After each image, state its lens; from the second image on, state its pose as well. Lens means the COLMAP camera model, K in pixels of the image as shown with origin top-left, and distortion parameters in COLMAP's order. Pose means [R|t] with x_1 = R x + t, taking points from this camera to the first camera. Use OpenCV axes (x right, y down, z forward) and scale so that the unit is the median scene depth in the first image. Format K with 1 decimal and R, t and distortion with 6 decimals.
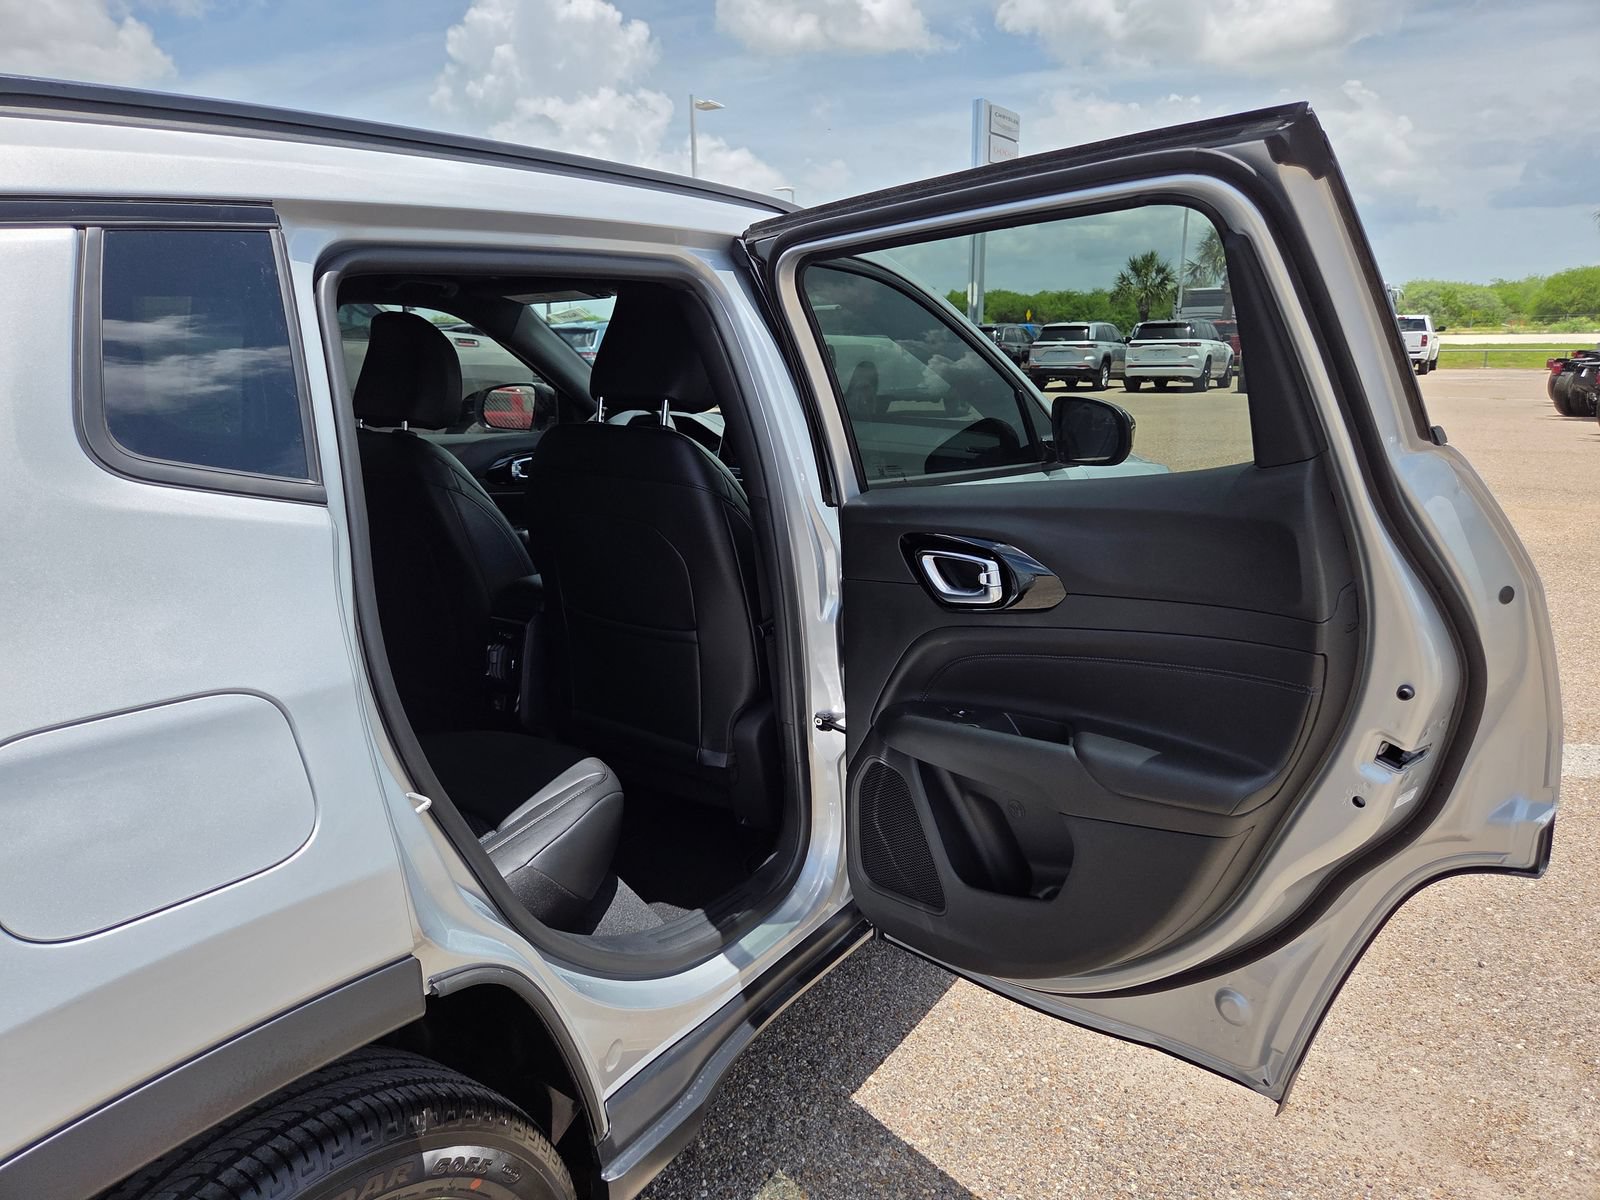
lens RADIAL K [[955.9, 0, 800.0], [0, 955.9, 600.0], [0, 0, 1]] dist [0.043509, -0.001007]
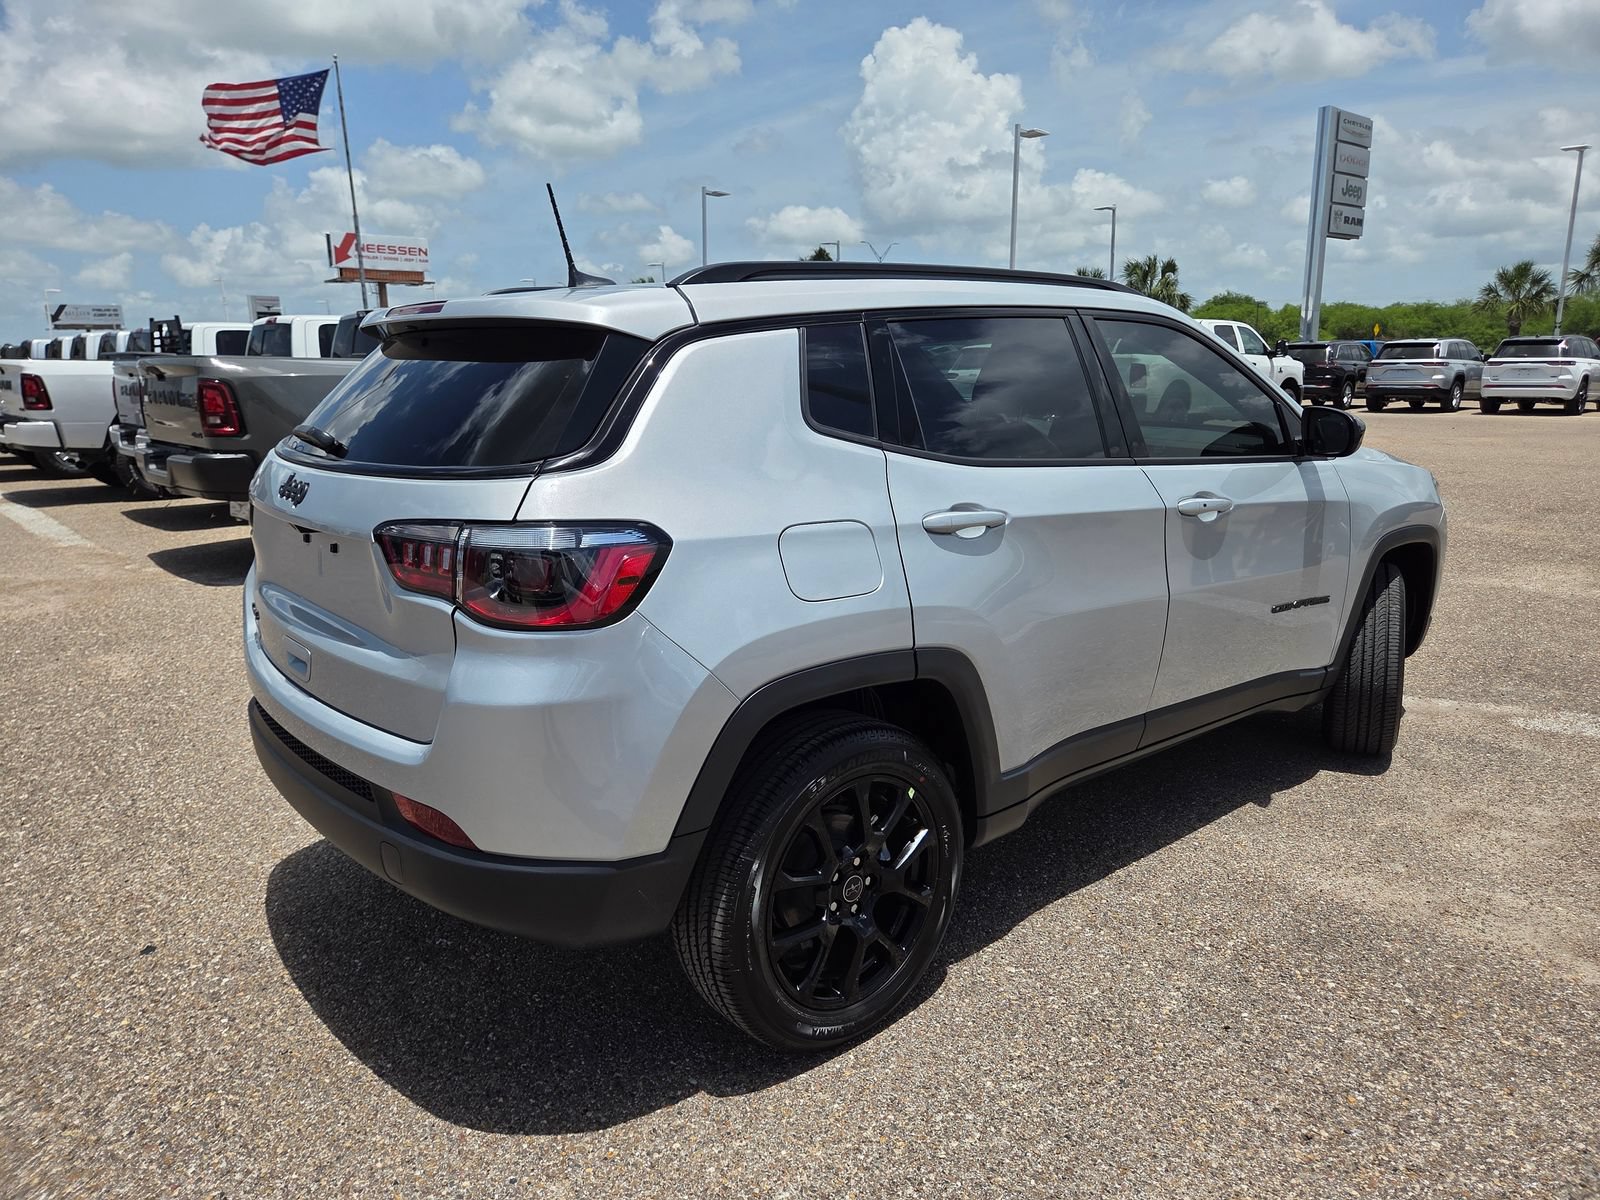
lens RADIAL K [[1079.2, 0, 800.0], [0, 1079.2, 600.0], [0, 0, 1]] dist [0.057003, -0.049959]
pose [[0.963089, 0.058790, -0.262683, -0.000993], [-0.069796, 0.997023, -0.032759, 0.039303], [0.259975, 0.049884, 0.964326, -0.161985]]
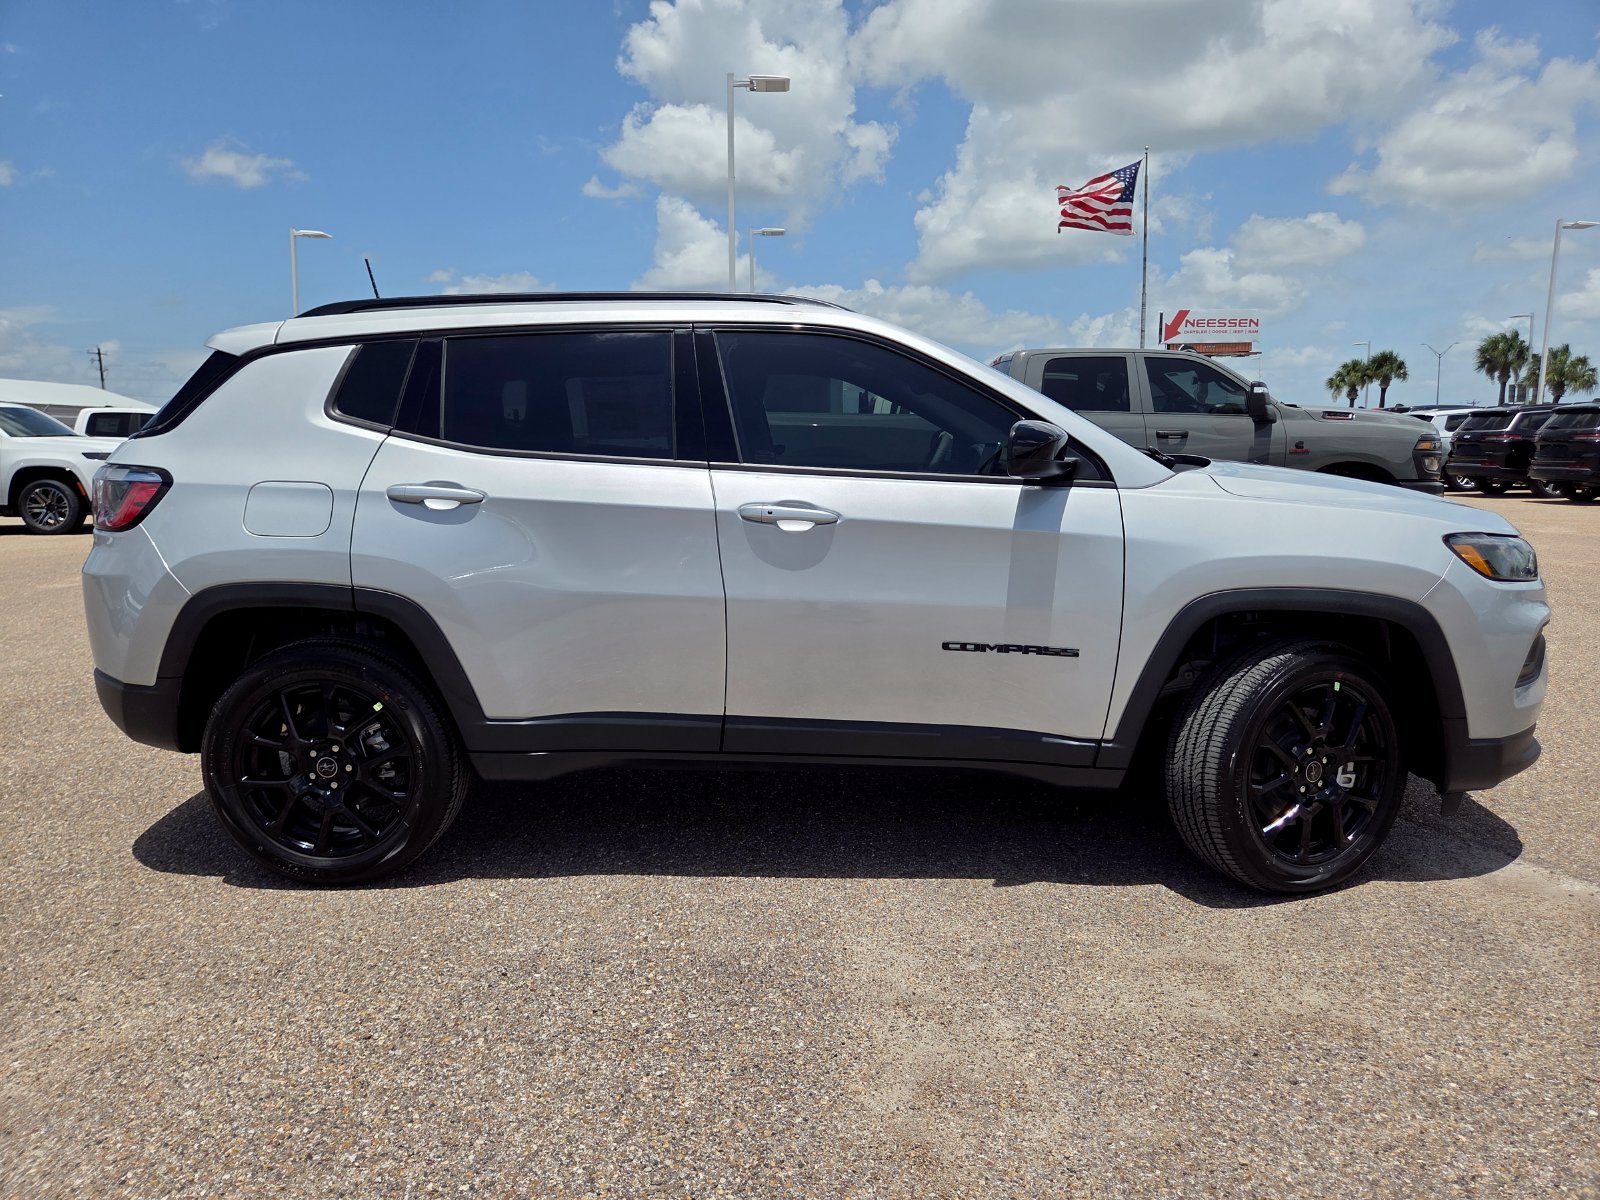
lens RADIAL K [[1087.1, 0, 816.5], [0, 1087.1, 614.1], [0, 0, 1]] dist [0.062541, -0.063152]
pose [[0.533068, 0.137812, -0.834774, 0.342688], [-0.216953, 0.975921, 0.022573, 0.007921], [0.817784, 0.169073, 0.550131, 0.042927]]
